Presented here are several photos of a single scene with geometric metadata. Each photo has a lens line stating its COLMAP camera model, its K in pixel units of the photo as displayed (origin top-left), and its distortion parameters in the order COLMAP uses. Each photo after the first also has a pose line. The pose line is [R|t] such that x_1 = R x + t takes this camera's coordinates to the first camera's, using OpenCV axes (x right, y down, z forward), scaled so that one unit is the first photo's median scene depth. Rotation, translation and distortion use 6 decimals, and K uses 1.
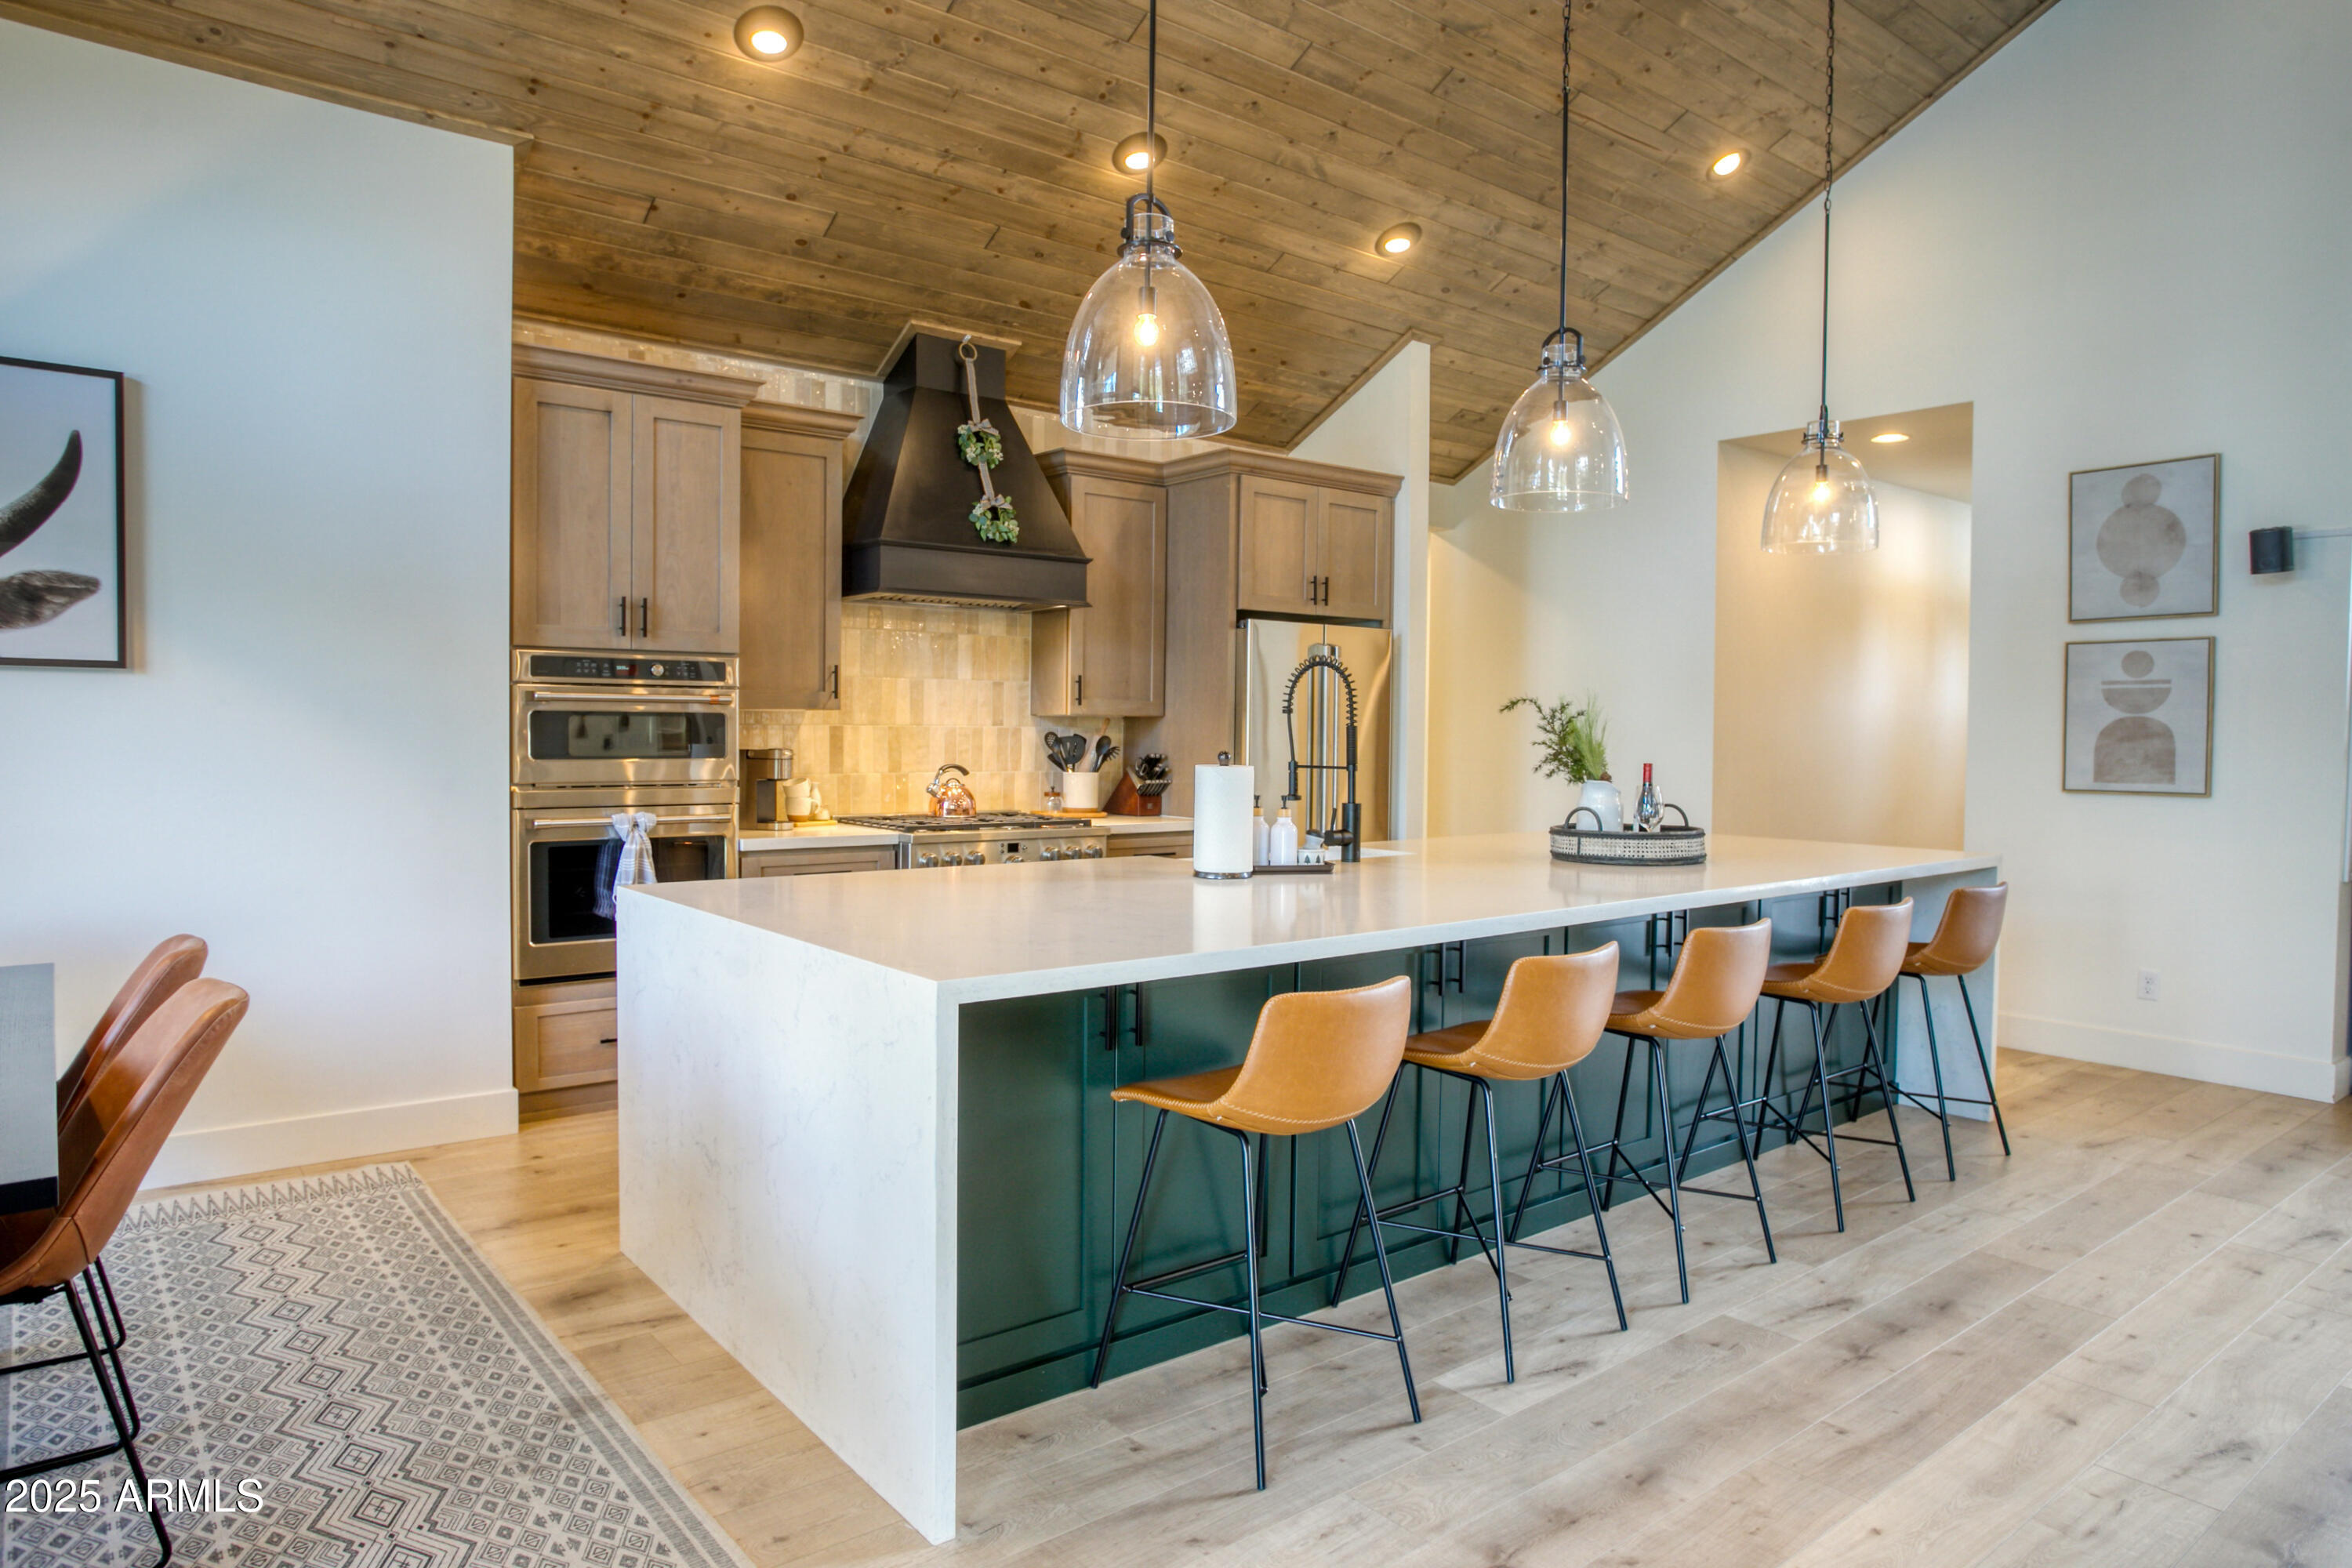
lens RADIAL K [[1424.9, 0, 1185.3], [0, 1424.9, 760.5], [0, 0, 1]] dist [-0.021248, 0.002735]
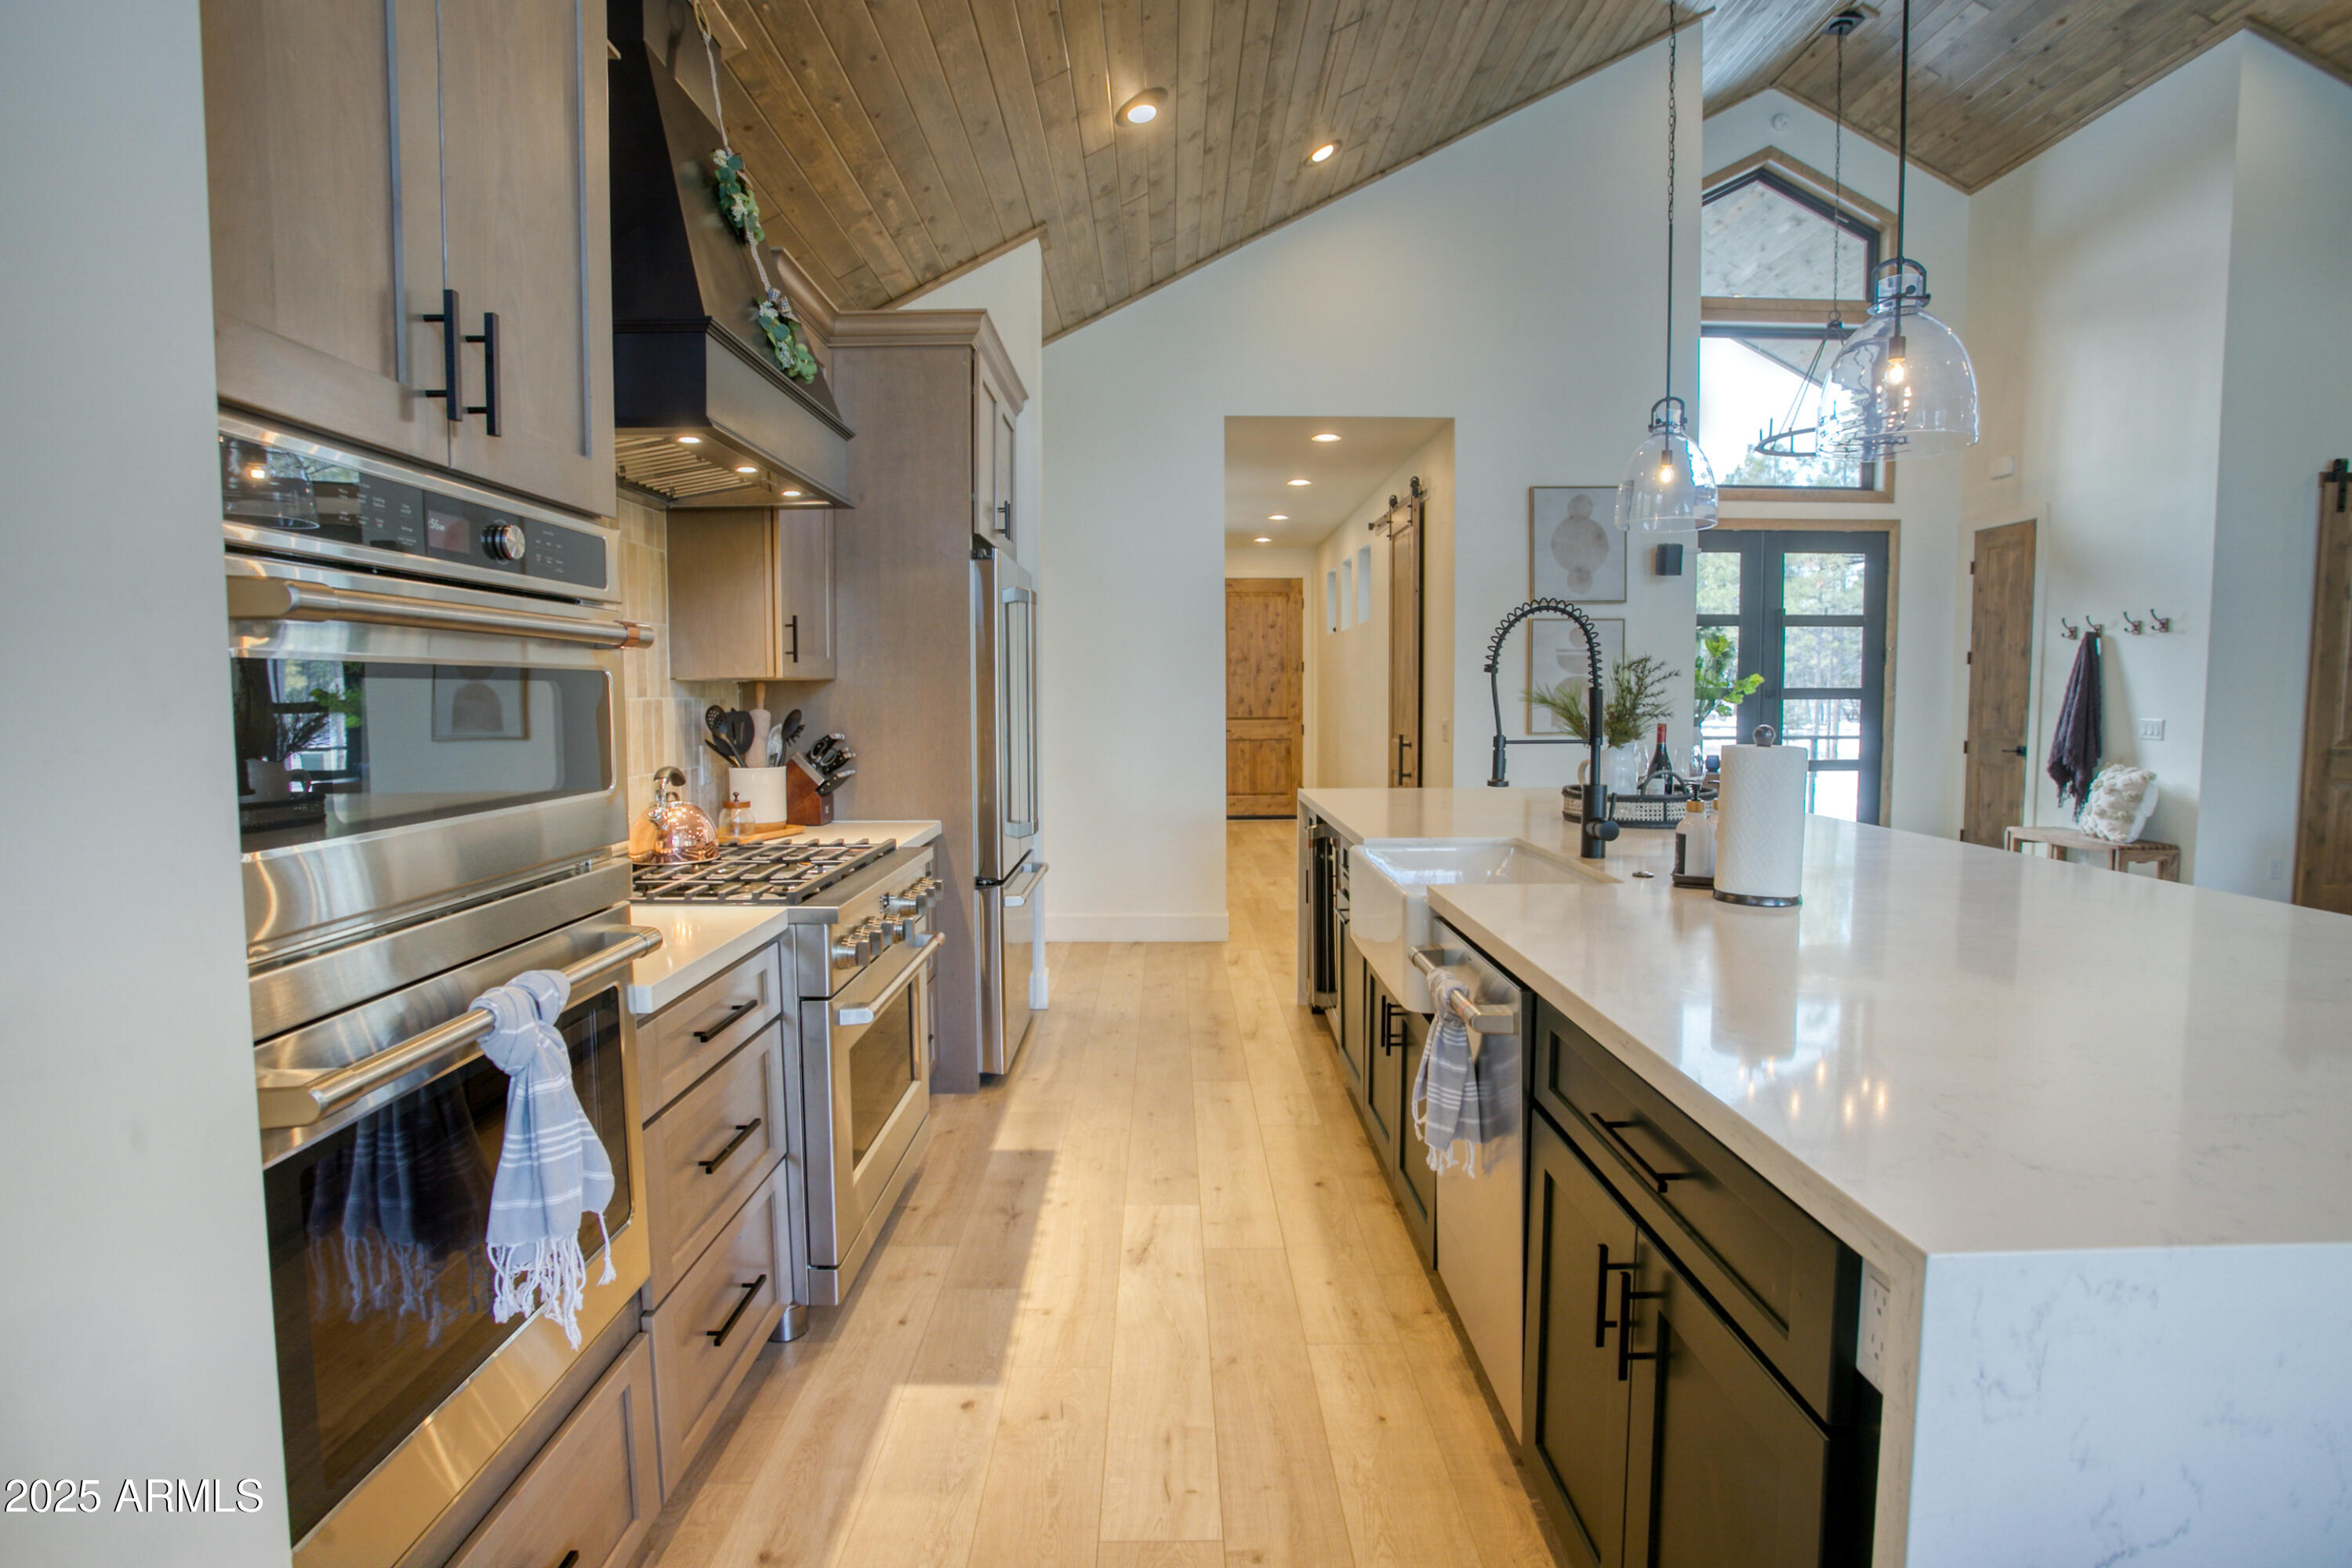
lens RADIAL K [[1160.6, 0, 1159.9], [0, 1160.6, 777.2], [0, 0, 1]] dist [-0.028719, 0.006379]
pose [[0.618995, -0.069551, 0.782310, -0.429042], [0.028717, 0.997409, 0.065952, -0.018793], [-0.784870, -0.018358, 0.619388, 0.613699]]
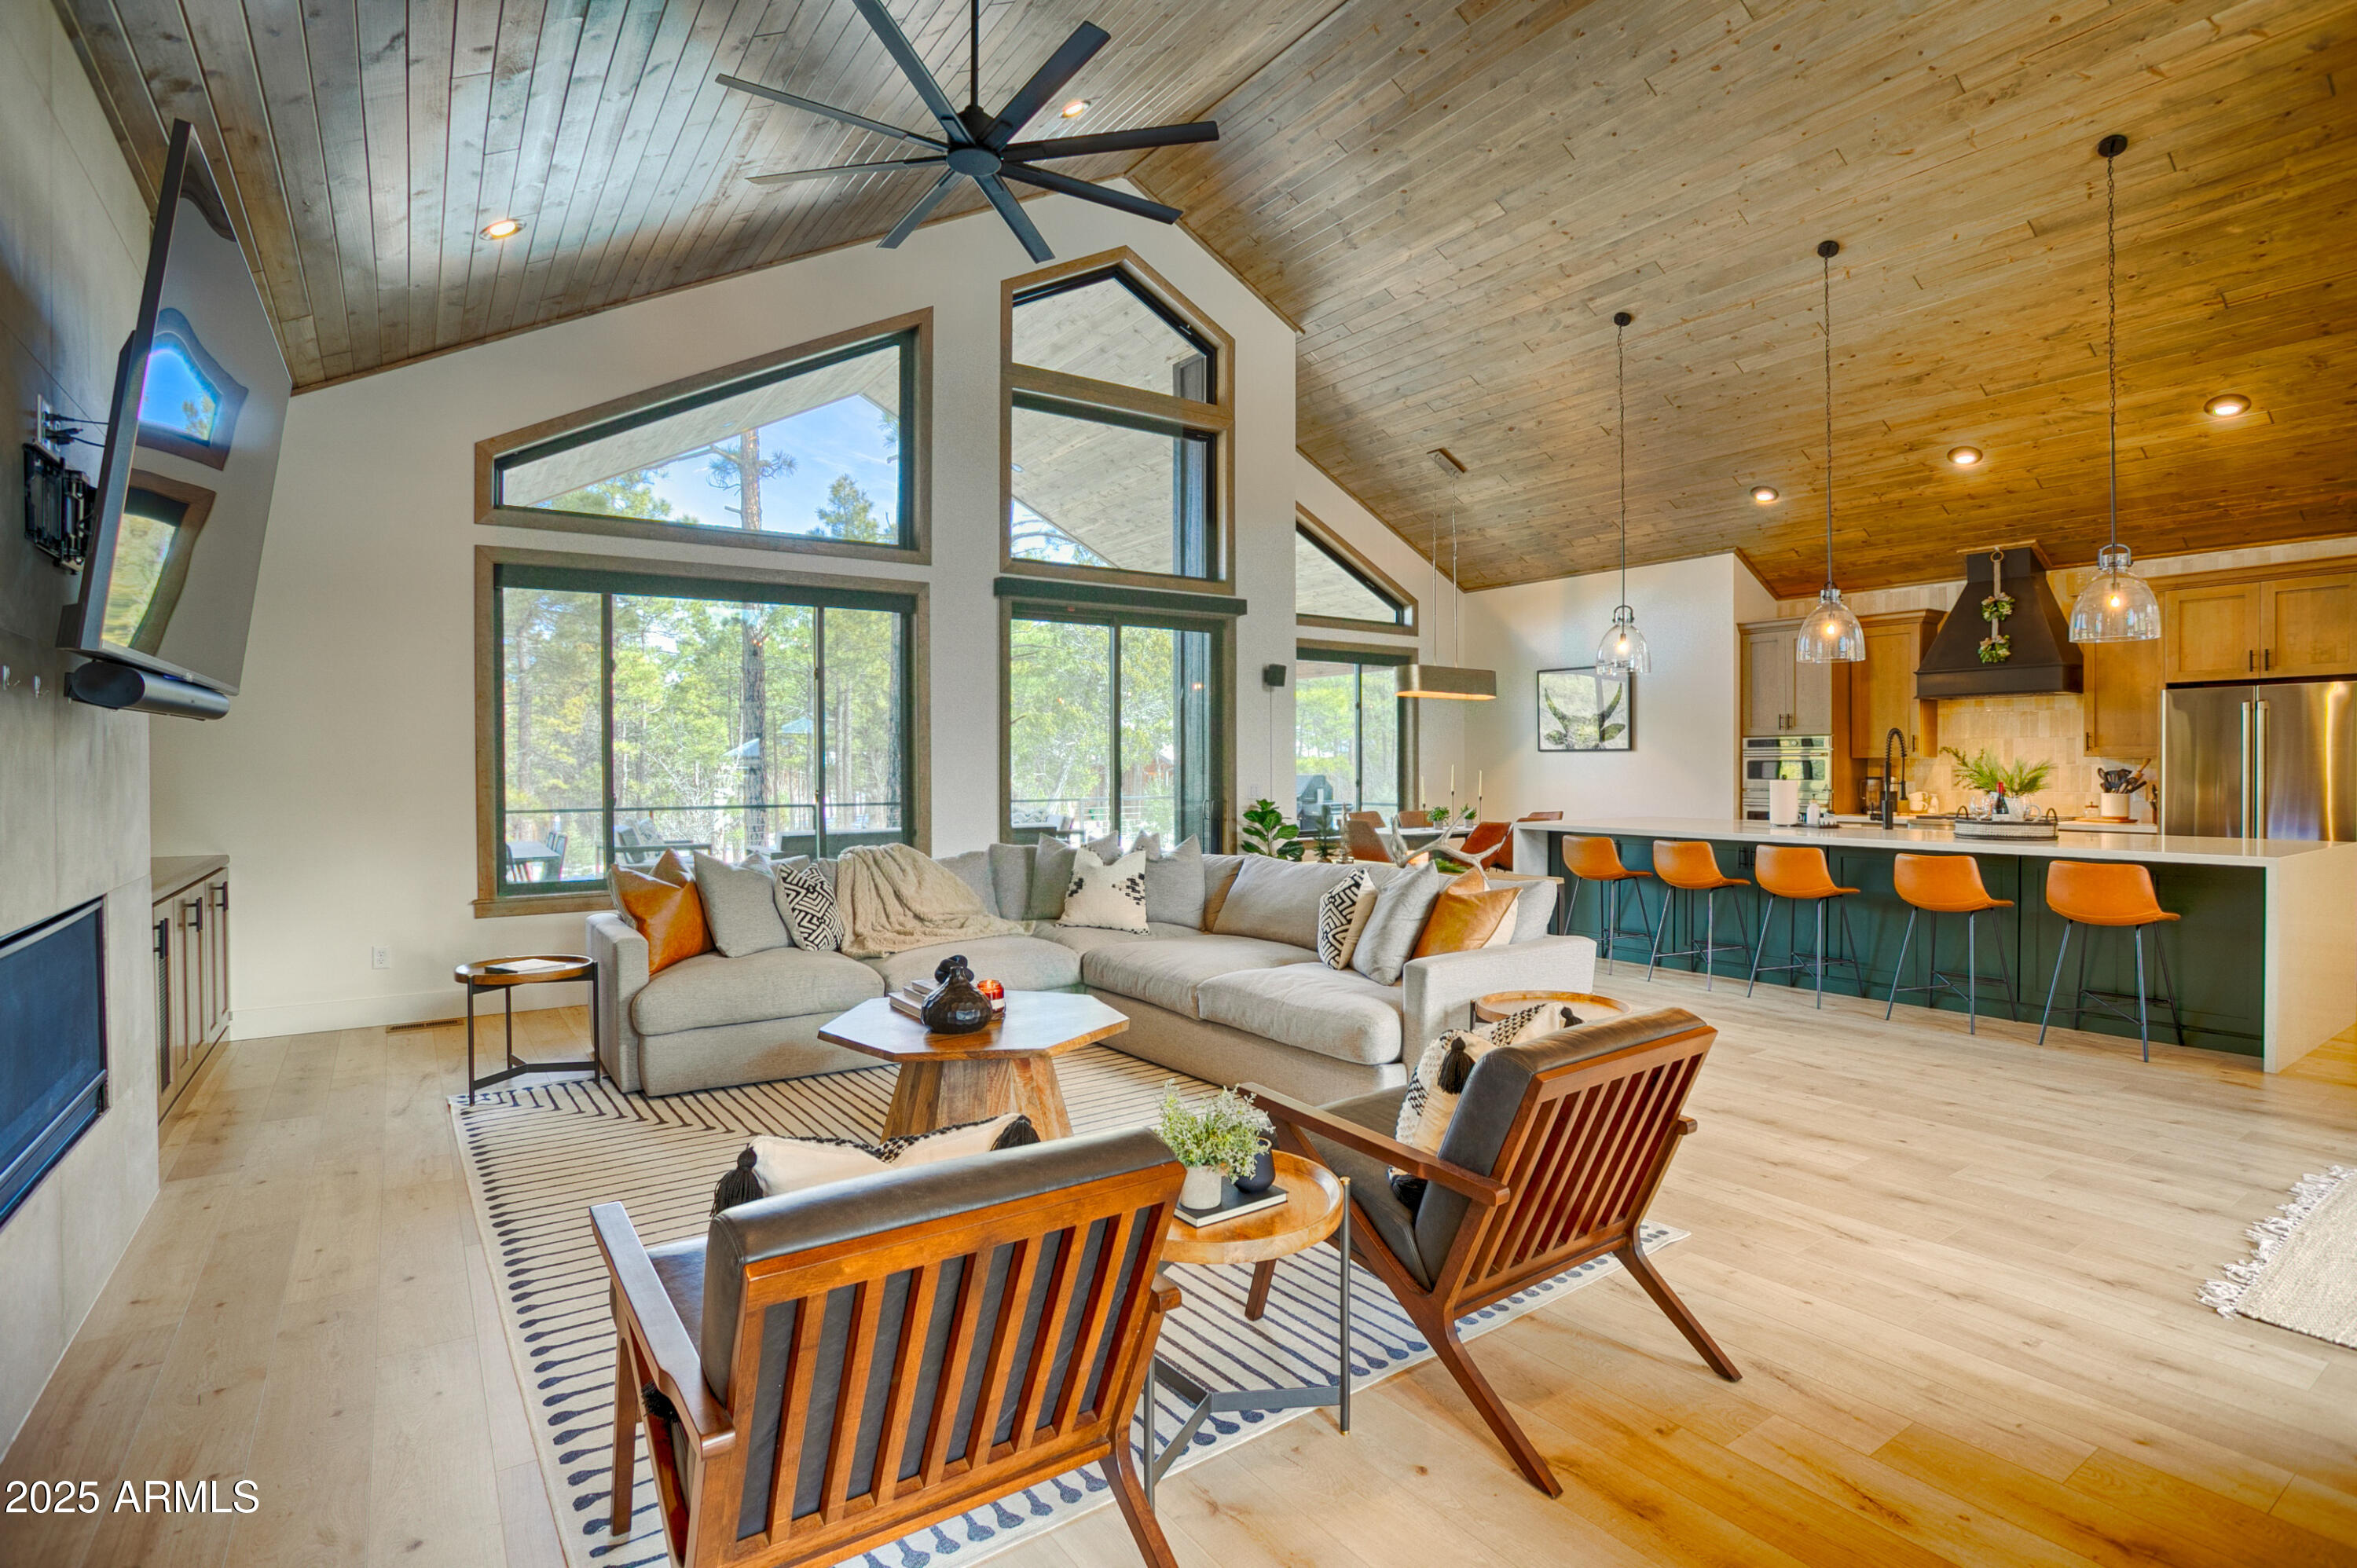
lens RADIAL K [[1157.3, 0, 1189.0], [0, 1157.3, 769.2], [0, 0, 1]] dist [-0.030640, 0.000965]
pose [[-0.087637, -0.007582, -0.996124, 1.434684], [-0.023841, 0.999701, -0.005512, 0.013794], [0.995867, 0.023266, -0.087792, 0.123104]]
